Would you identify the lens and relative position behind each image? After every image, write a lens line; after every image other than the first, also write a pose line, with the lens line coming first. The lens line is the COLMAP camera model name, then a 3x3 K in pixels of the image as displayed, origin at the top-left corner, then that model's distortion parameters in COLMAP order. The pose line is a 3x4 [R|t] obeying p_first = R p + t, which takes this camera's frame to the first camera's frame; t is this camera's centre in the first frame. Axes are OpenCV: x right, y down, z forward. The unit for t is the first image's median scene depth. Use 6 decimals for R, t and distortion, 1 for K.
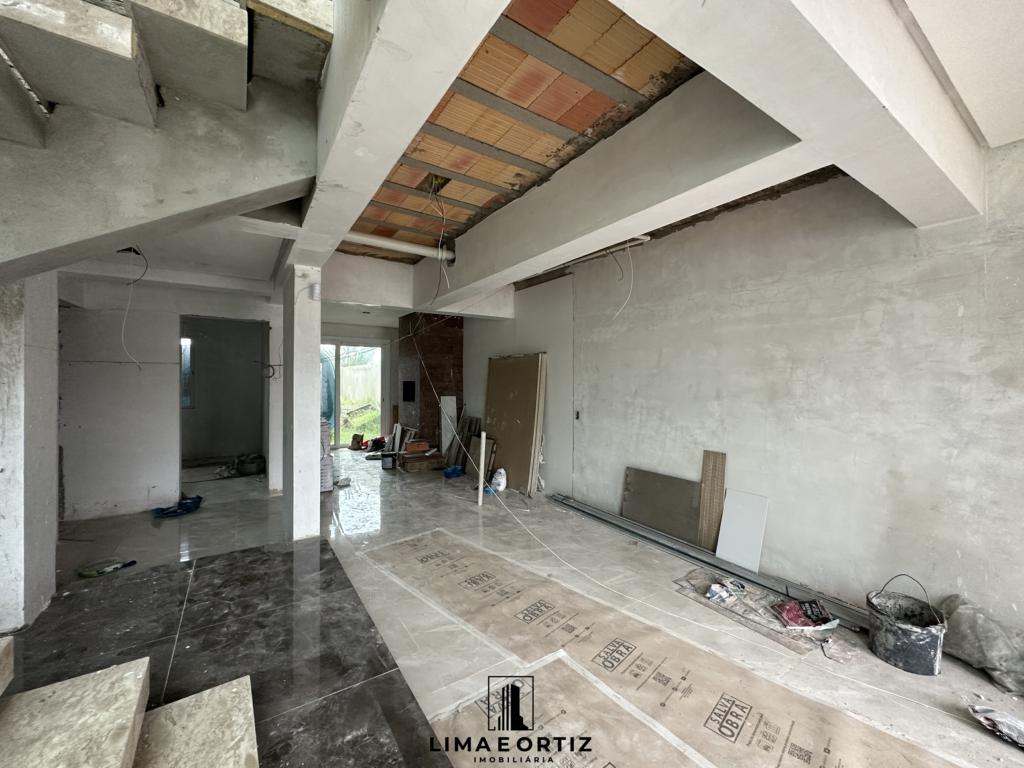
lens RADIAL K [[408.0, 0, 512.5], [0, 408.0, 382.7], [0, 0, 1]] dist [-0.002346, 0.000119]
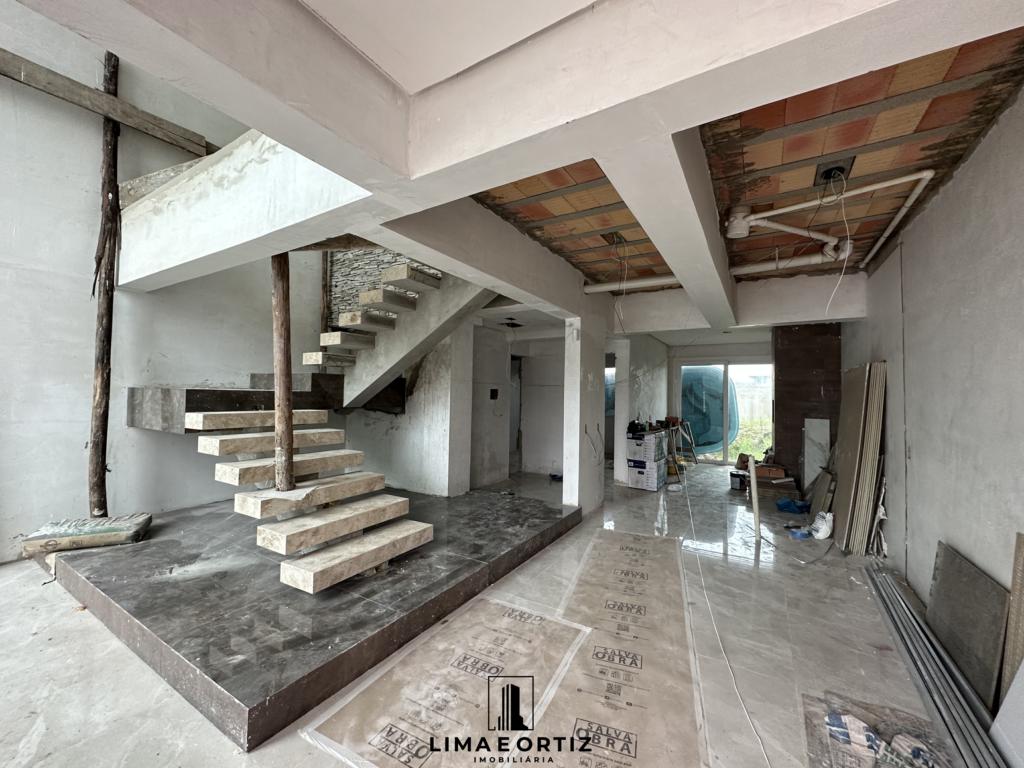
lens RADIAL K [[408.0, 0, 512.5], [0, 408.0, 382.7], [0, 0, 1]] dist [-0.002346, 0.000119]
pose [[0.422209, -0.024005, -0.906181, 0.836011], [-0.020304, 0.999148, -0.035928, 0.004283], [0.906271, 0.033568, 0.421362, 0.221890]]
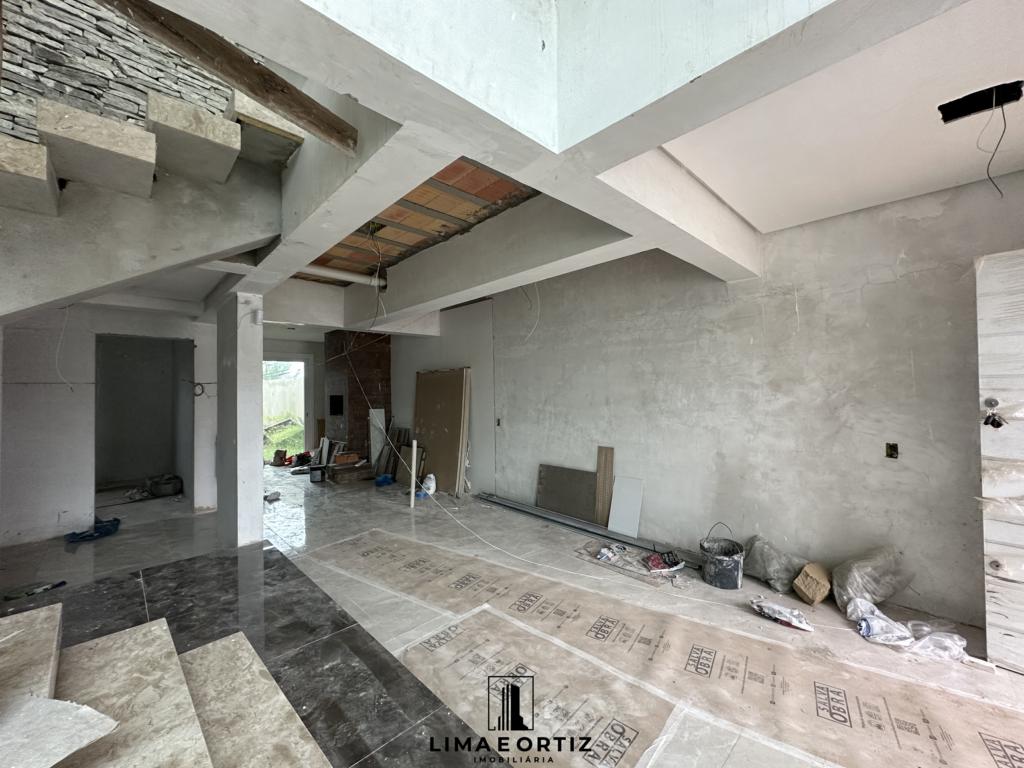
lens RADIAL K [[408.0, 0, 512.5], [0, 408.0, 382.7], [0, 0, 1]] dist [-0.002346, 0.000119]
pose [[0.982918, -0.017180, 0.183239, -0.016321], [0.021559, 0.999527, -0.021931, -0.008427], [-0.182776, 0.025507, 0.982824, -0.227337]]
